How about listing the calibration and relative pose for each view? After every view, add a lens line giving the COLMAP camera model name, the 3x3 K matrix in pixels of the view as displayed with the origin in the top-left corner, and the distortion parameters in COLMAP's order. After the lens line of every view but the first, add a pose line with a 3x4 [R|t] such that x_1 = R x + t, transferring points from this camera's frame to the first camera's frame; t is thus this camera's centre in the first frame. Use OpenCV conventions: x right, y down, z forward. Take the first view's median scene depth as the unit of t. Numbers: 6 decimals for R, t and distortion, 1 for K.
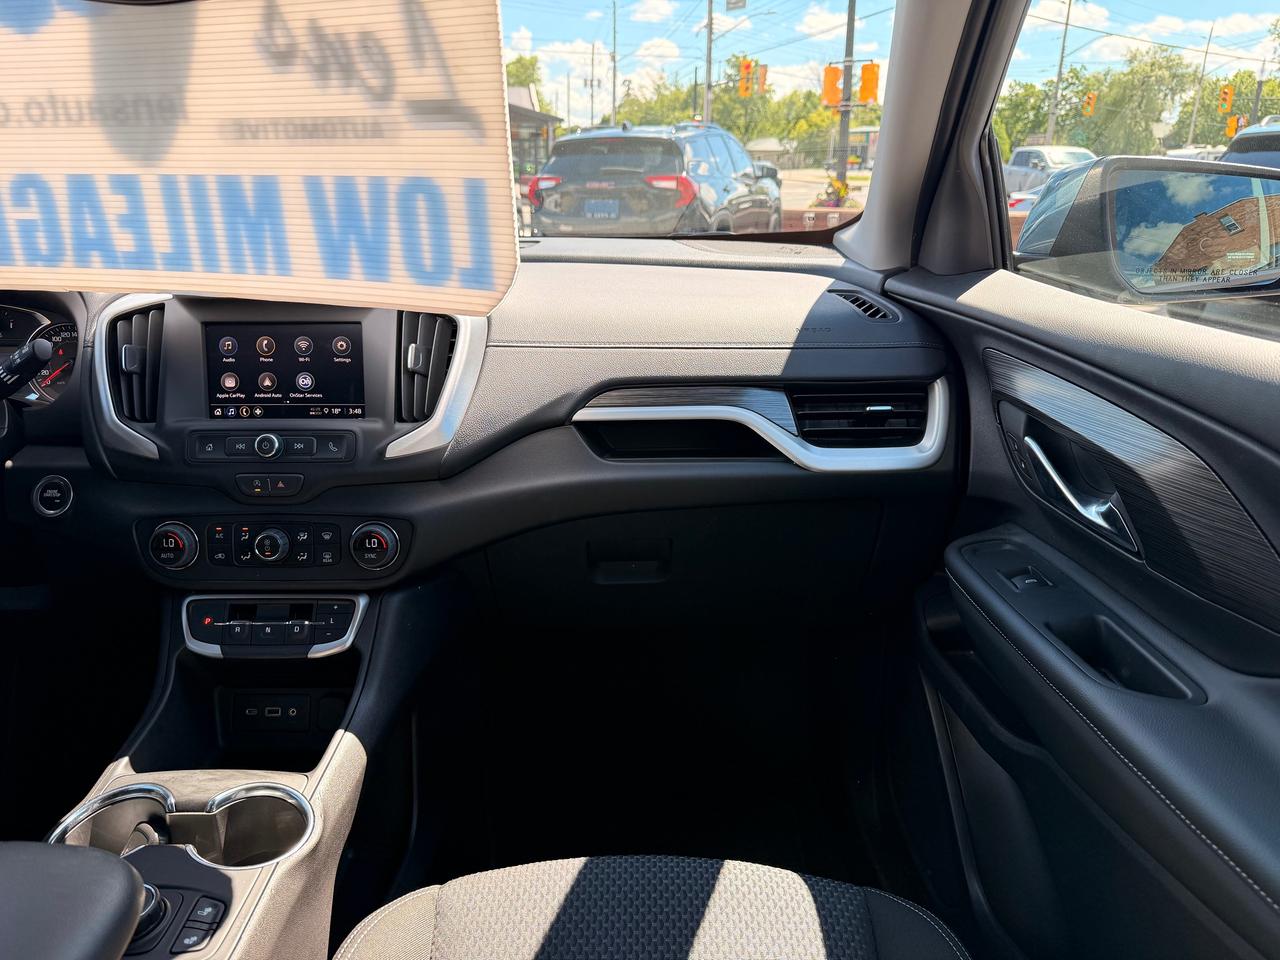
lens RADIAL K [[893.5, 0, 594.4], [0, 893.5, 481.6], [0, 0, 1]] dist [0.034711, -0.046873]
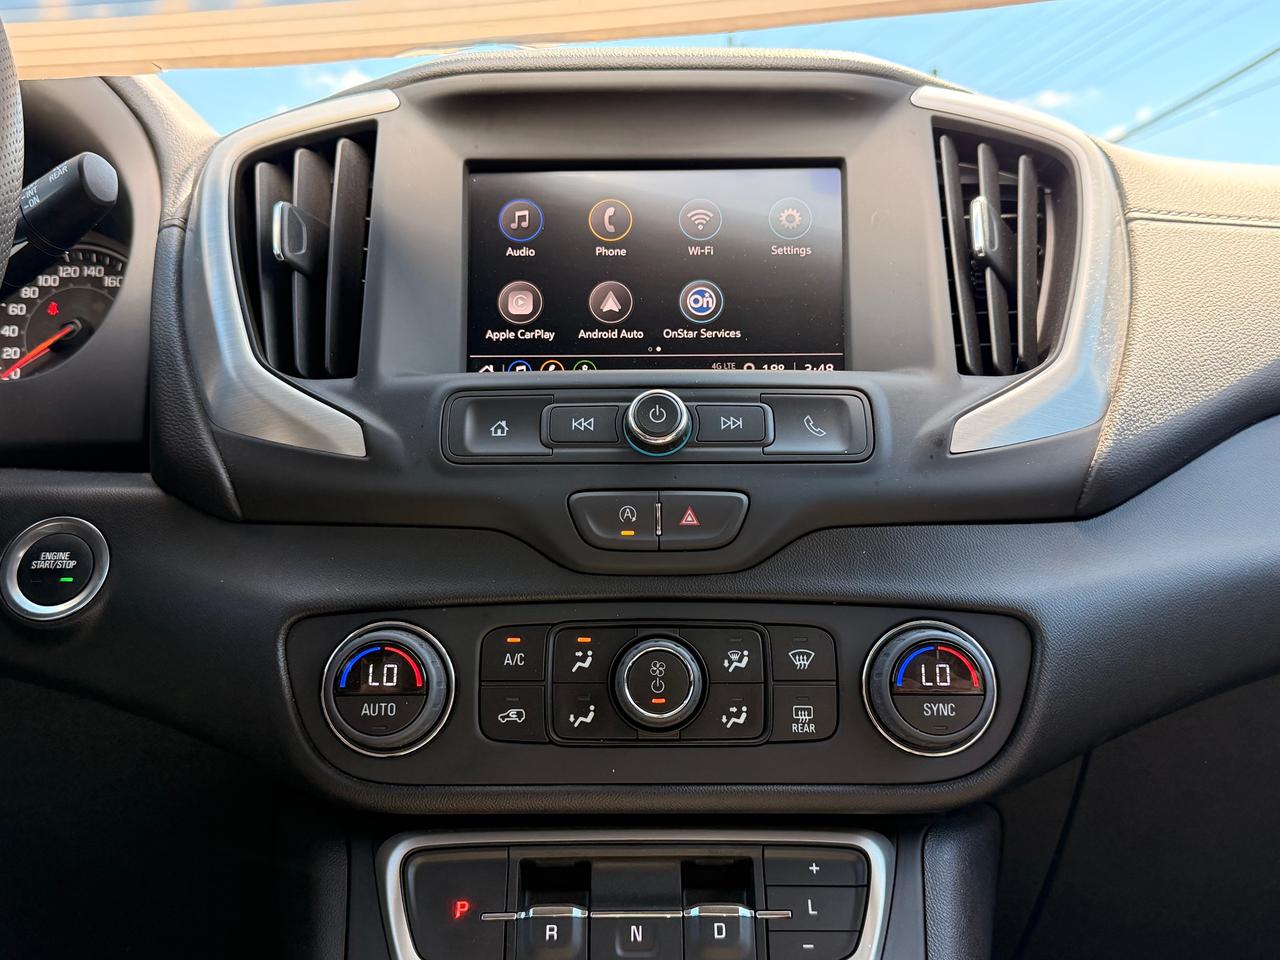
lens RADIAL K [[1301.8, 0, 635.9], [0, 1301.8, 483.1], [0, 0, 1]] dist [0.092544, 0.000000]
pose [[0.999725, 0.000735, 0.023428, -0.377049], [0.005666, 0.962295, -0.271949, 0.135995], [-0.022744, 0.272007, 0.962026, 0.456818]]
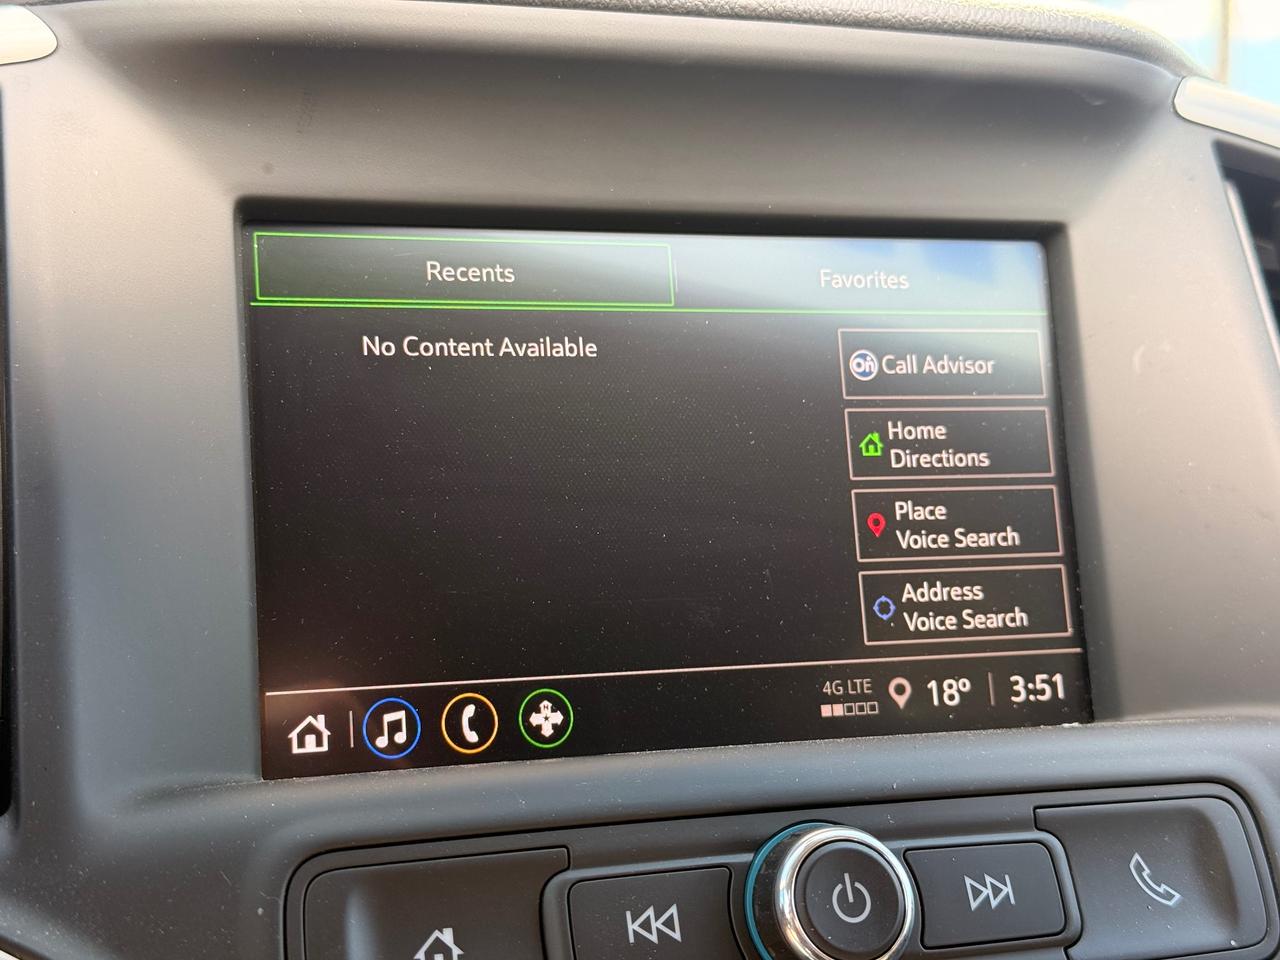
lens RADIAL K [[1851.6, 0, 632.7], [0, 1851.6, 484.2], [0, 0, 1]] dist [0.119167, 0.000000]
pose [[0.939049, -0.012140, 0.343568, -0.495267], [0.103283, 0.963171, -0.248262, -0.032485], [-0.327901, 0.268615, 0.905719, 0.683306]]
